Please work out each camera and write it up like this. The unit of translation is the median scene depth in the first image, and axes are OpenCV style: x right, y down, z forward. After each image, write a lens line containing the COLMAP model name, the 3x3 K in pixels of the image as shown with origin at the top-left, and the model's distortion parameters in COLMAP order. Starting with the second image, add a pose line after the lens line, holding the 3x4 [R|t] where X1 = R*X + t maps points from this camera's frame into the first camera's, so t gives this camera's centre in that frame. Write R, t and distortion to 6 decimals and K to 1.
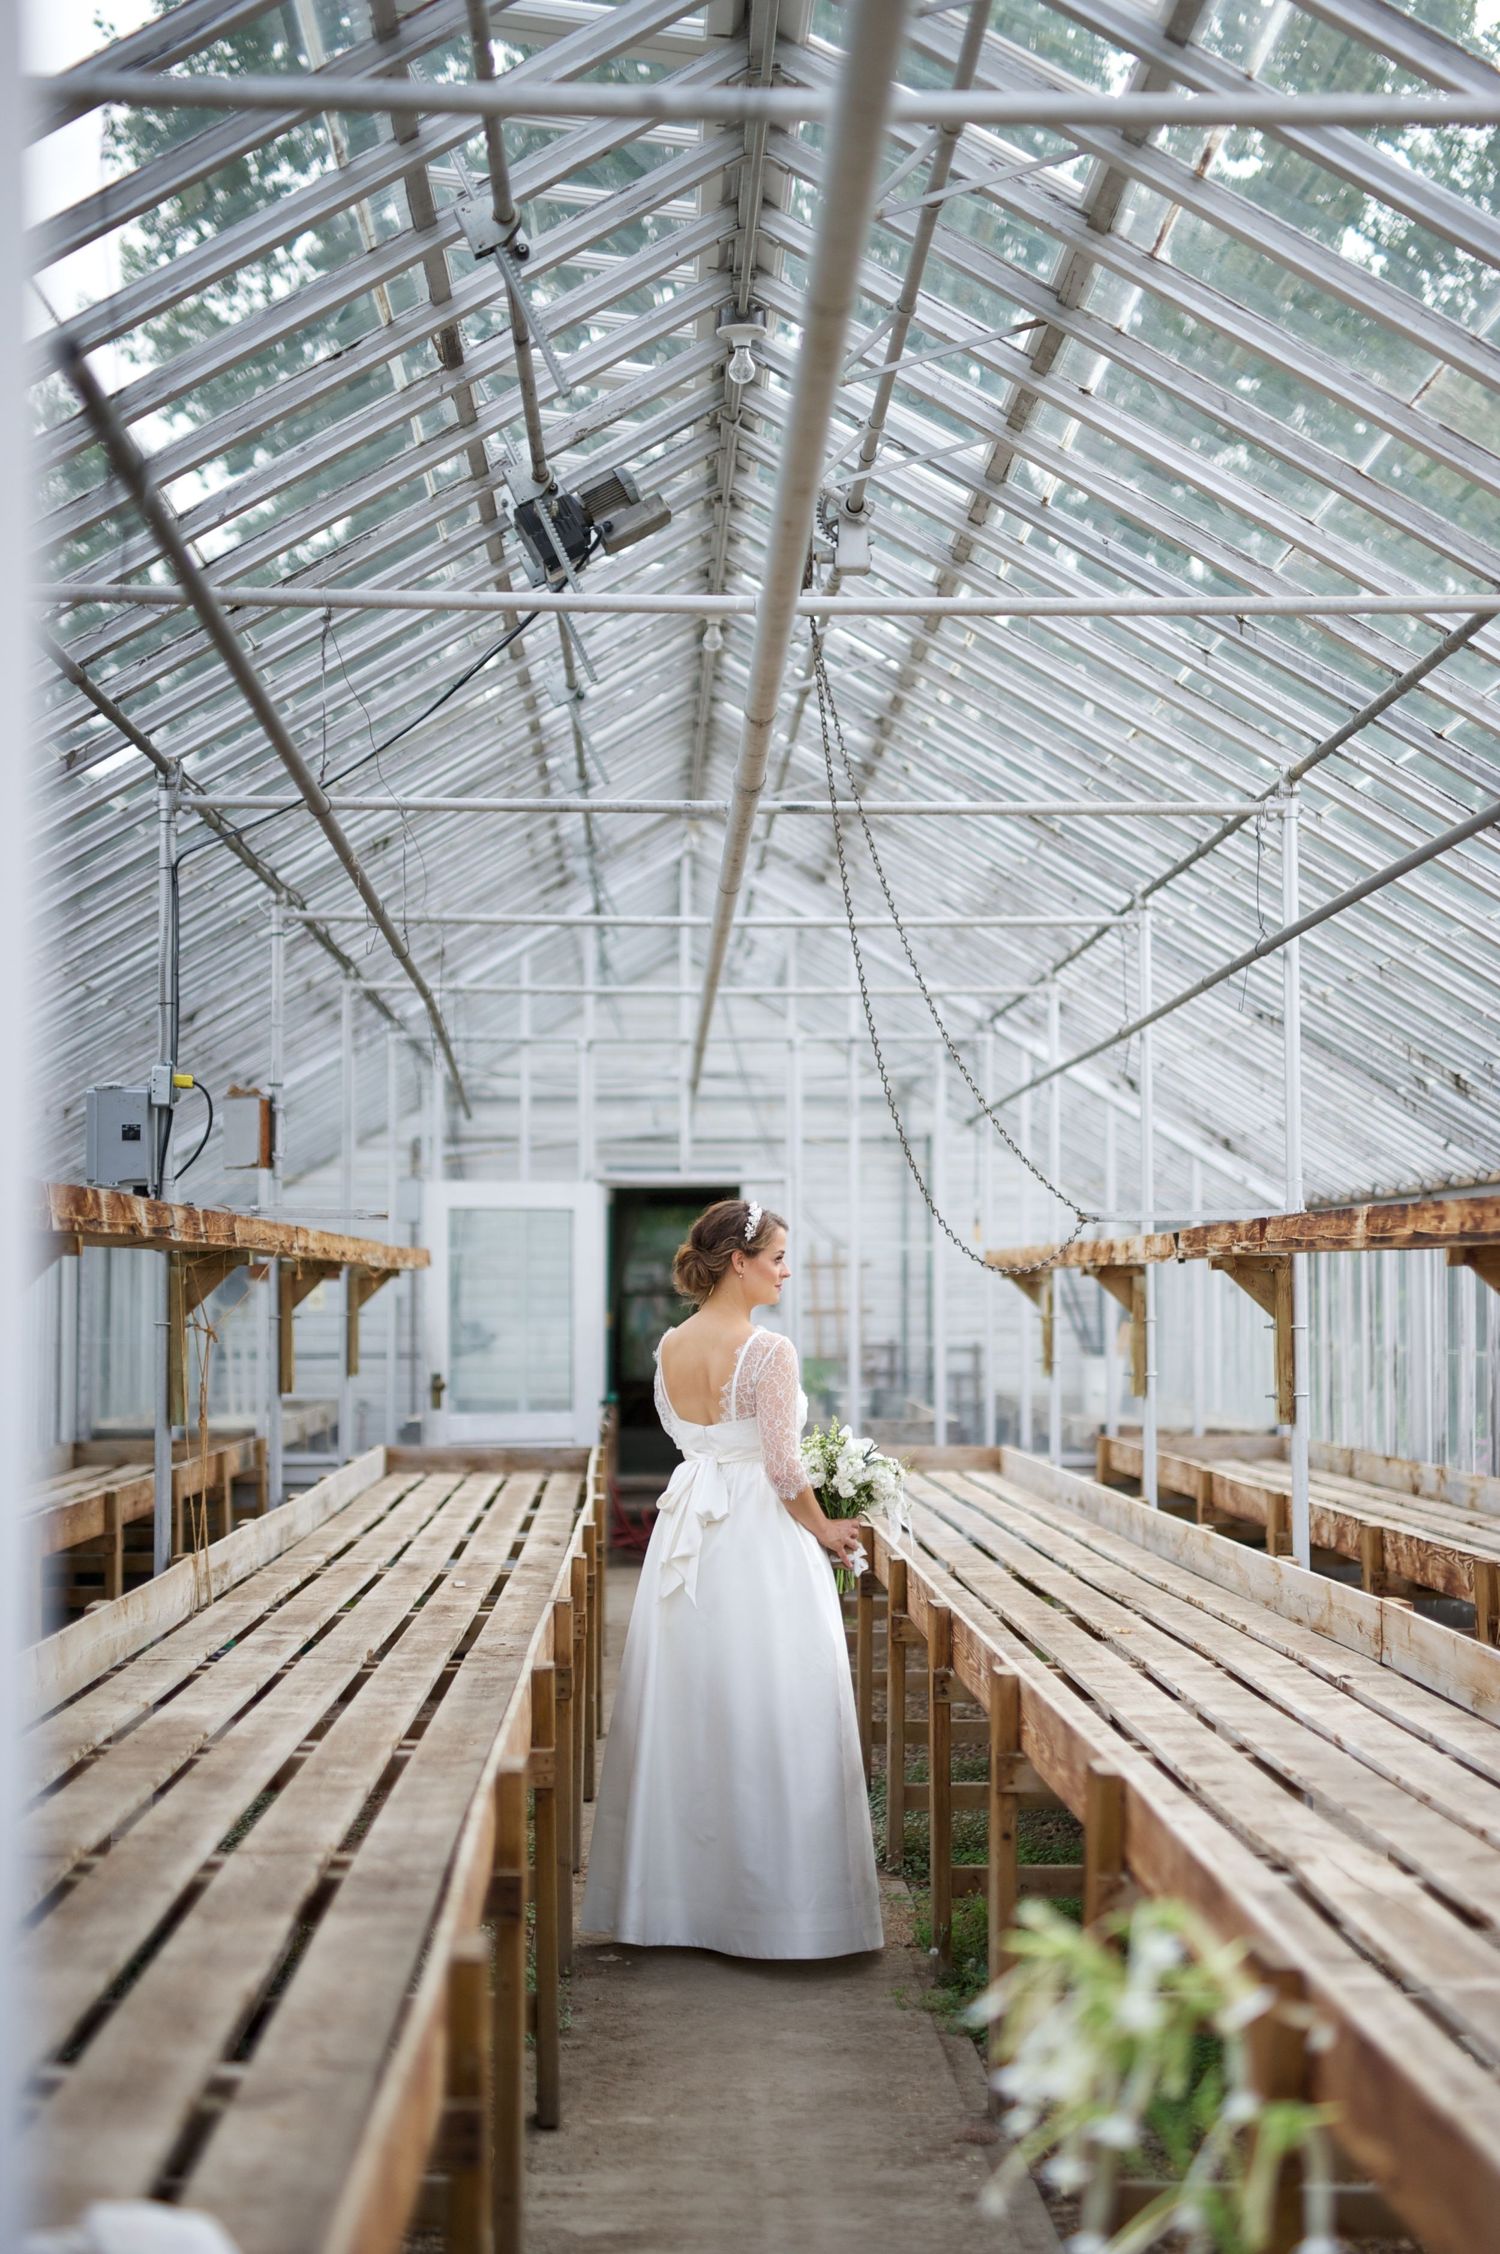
lens RADIAL K [[3149.4, 0, 768.0], [0, 3149.4, 1134.1], [0, 0, 1]] dist [0.015496, 0.000000]
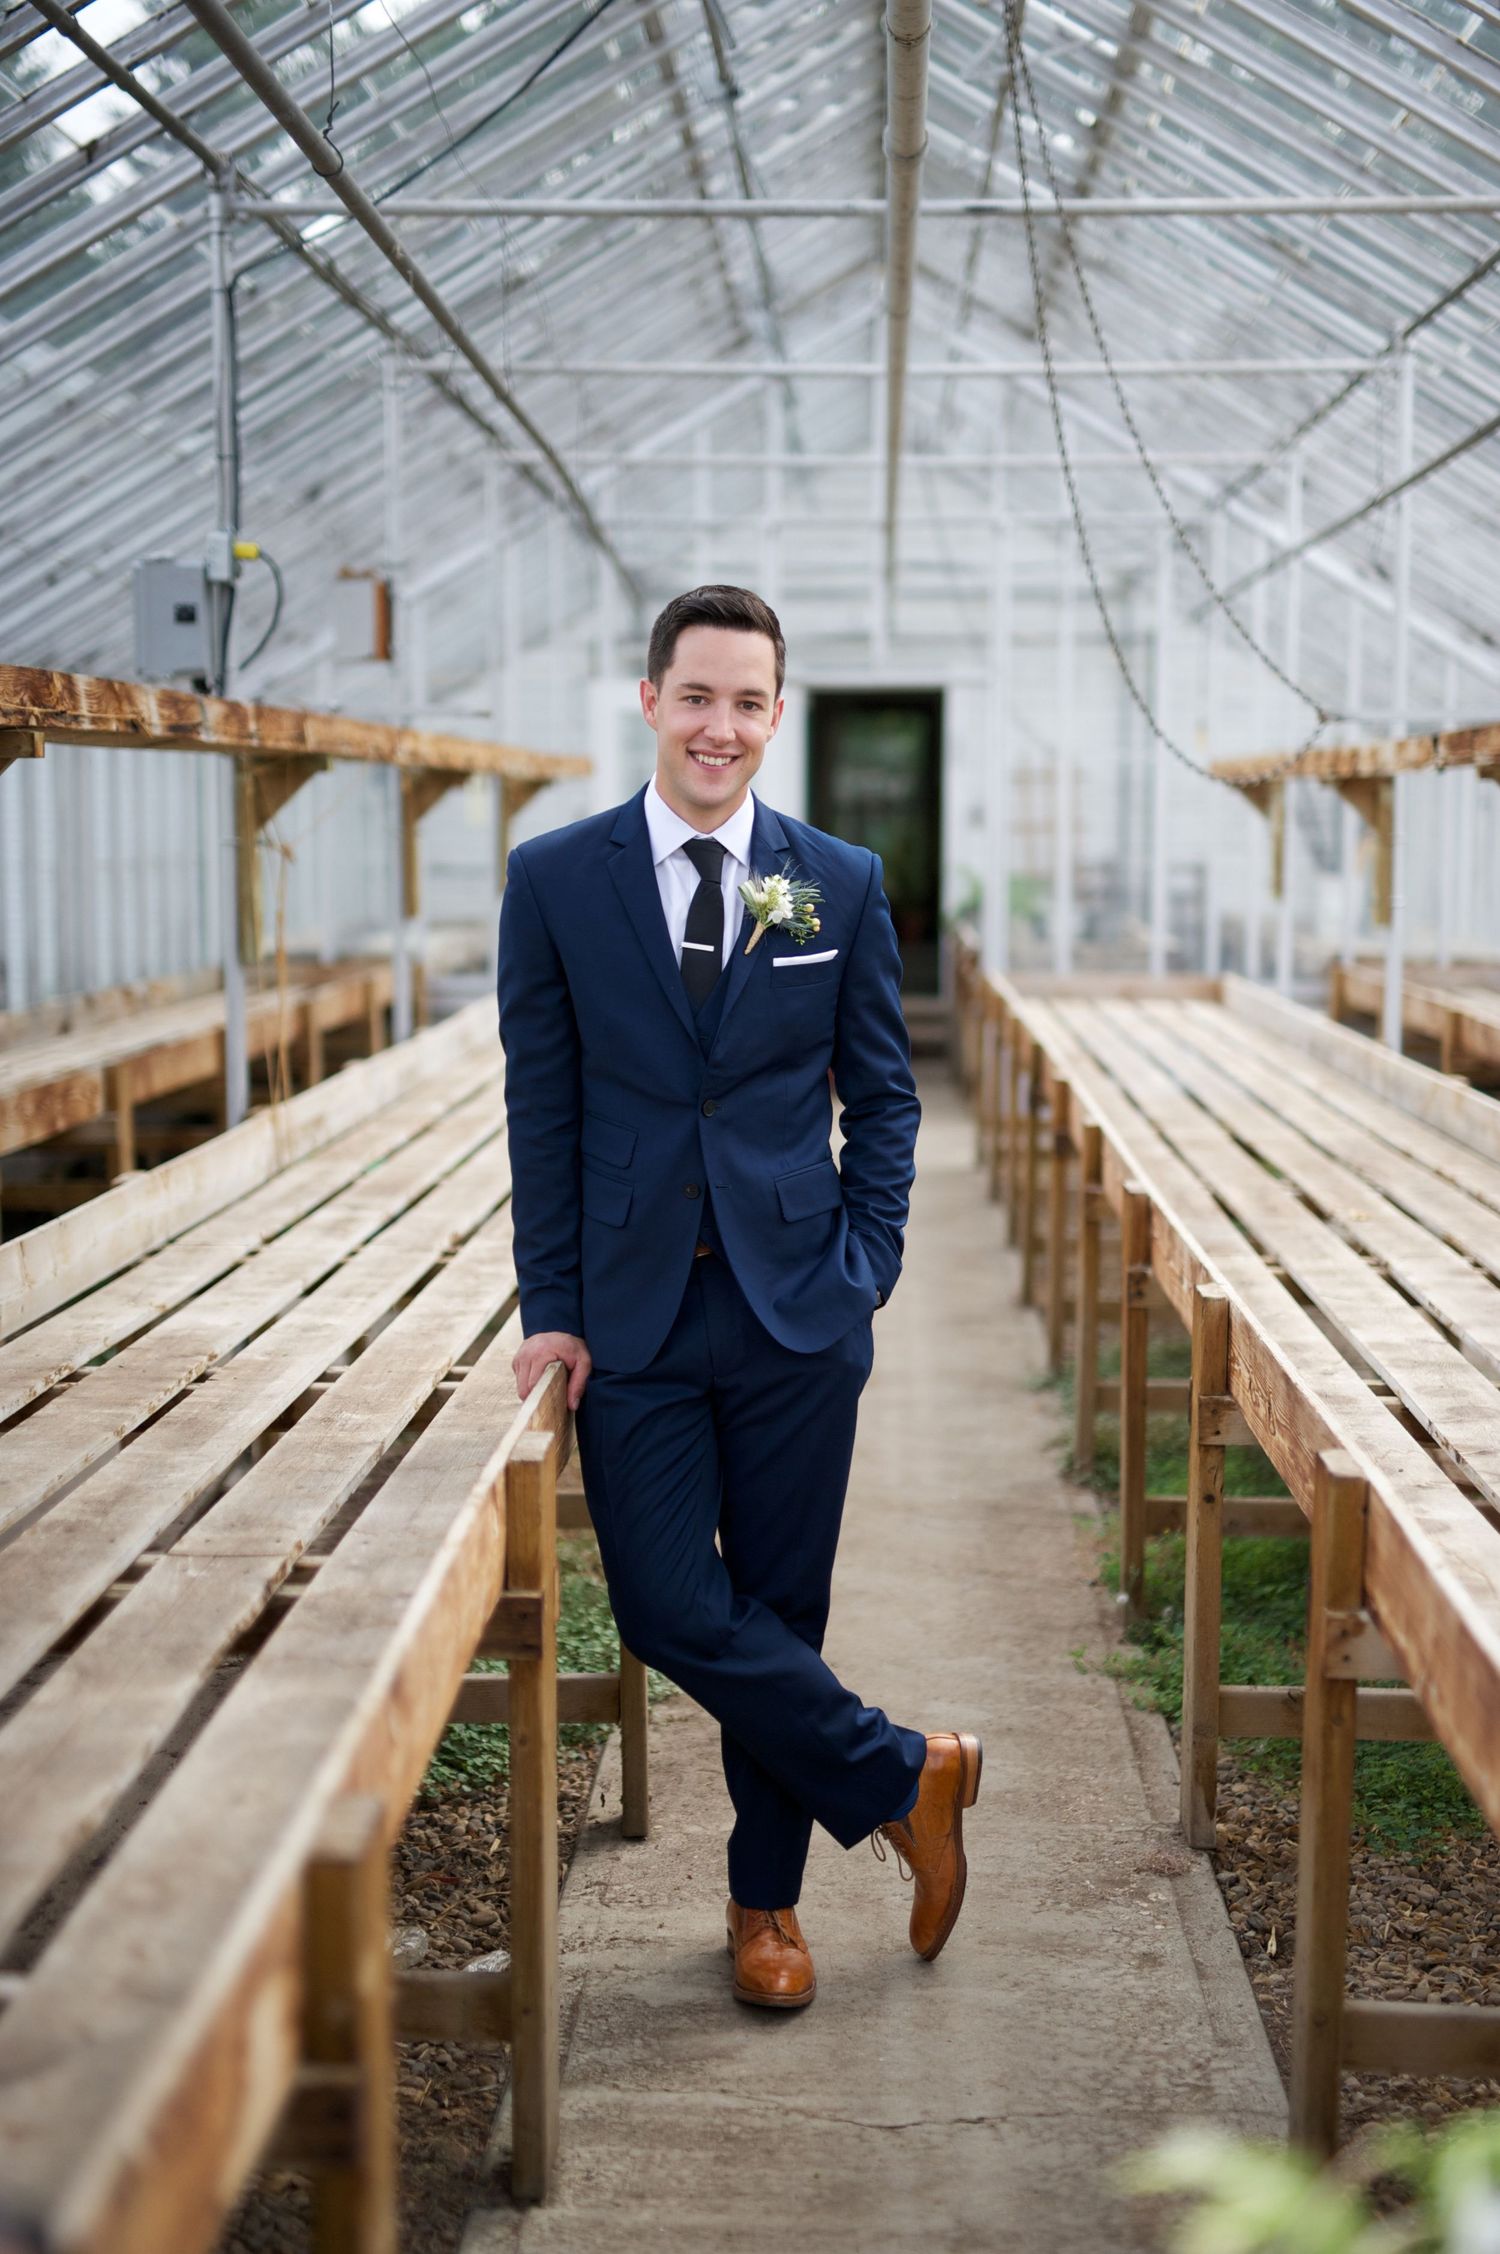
lens RADIAL K [[3149.4, 0, 766.8], [0, 3149.4, 1129.1], [0, 0, 1]] dist [0.015496, 0.000000]
pose [[0.997391, 0.009837, -0.071519, 0.014383], [0.001175, 0.988329, 0.152328, 0.007394], [0.072183, -0.152015, 0.985739, 0.157931]]
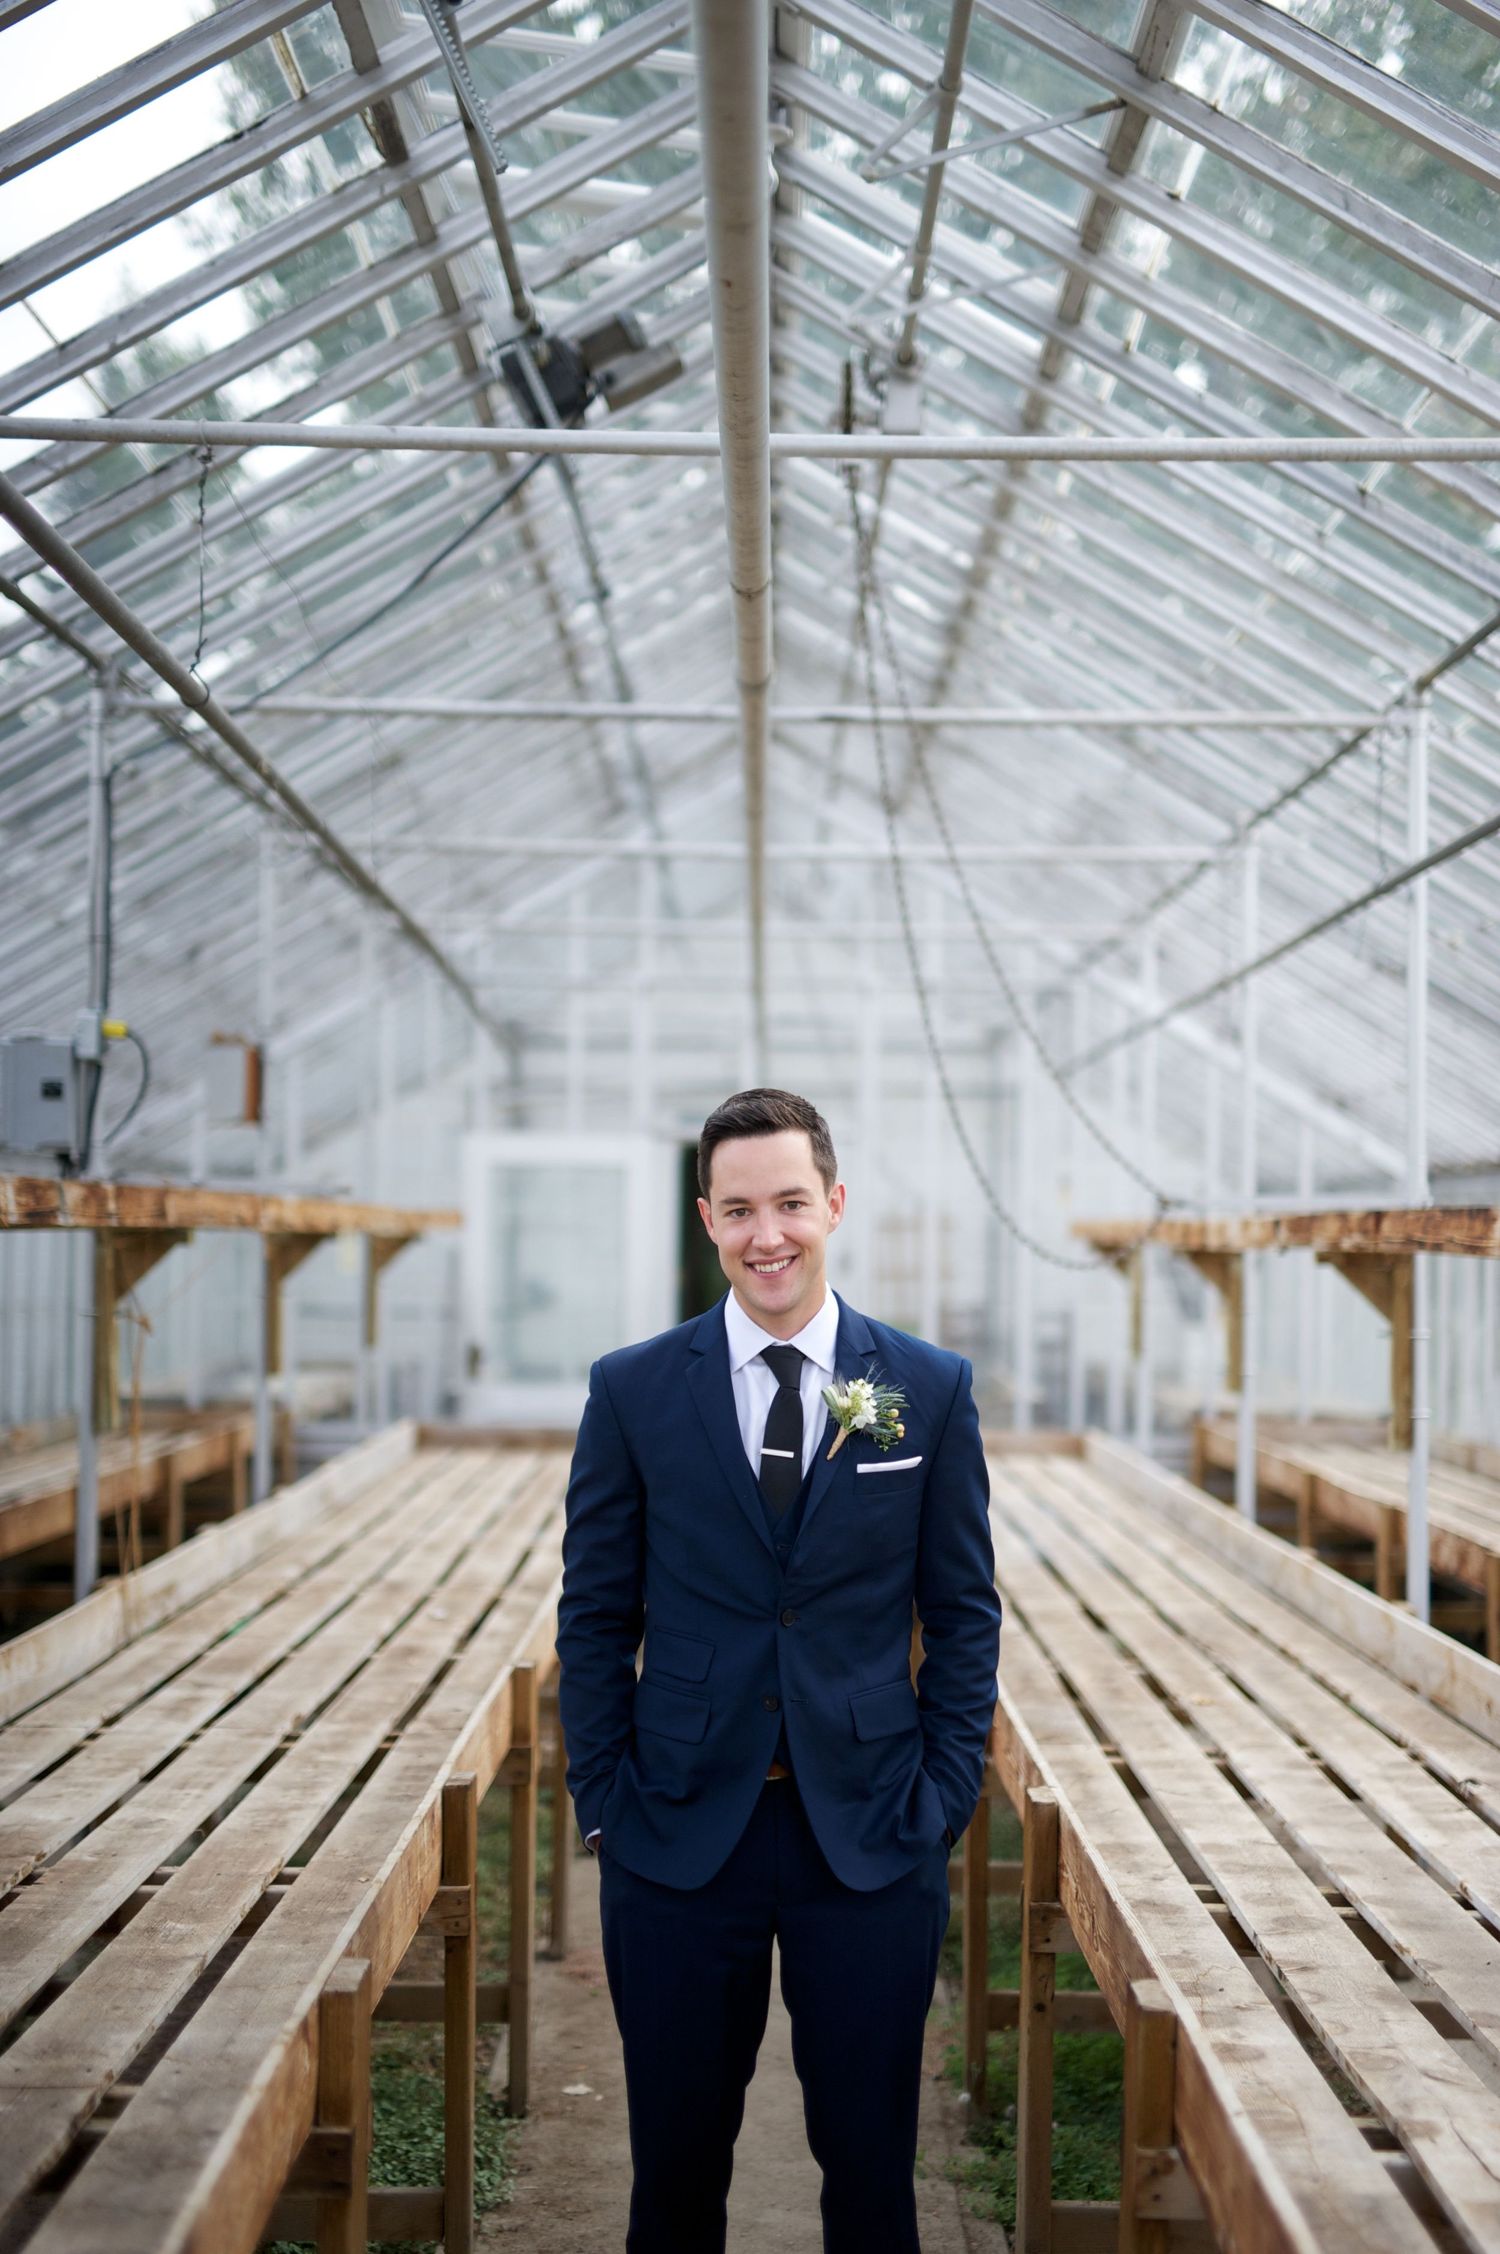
lens RADIAL K [[3149.4, 0, 764.3], [0, 3149.4, 1134.1], [0, 0, 1]] dist [0.015496, 0.000000]
pose [[0.999255, 0.012541, -0.036506, 0.022849], [-0.011833, 0.999739, 0.019537, -0.007393], [0.036741, -0.019091, 0.999142, 0.147729]]
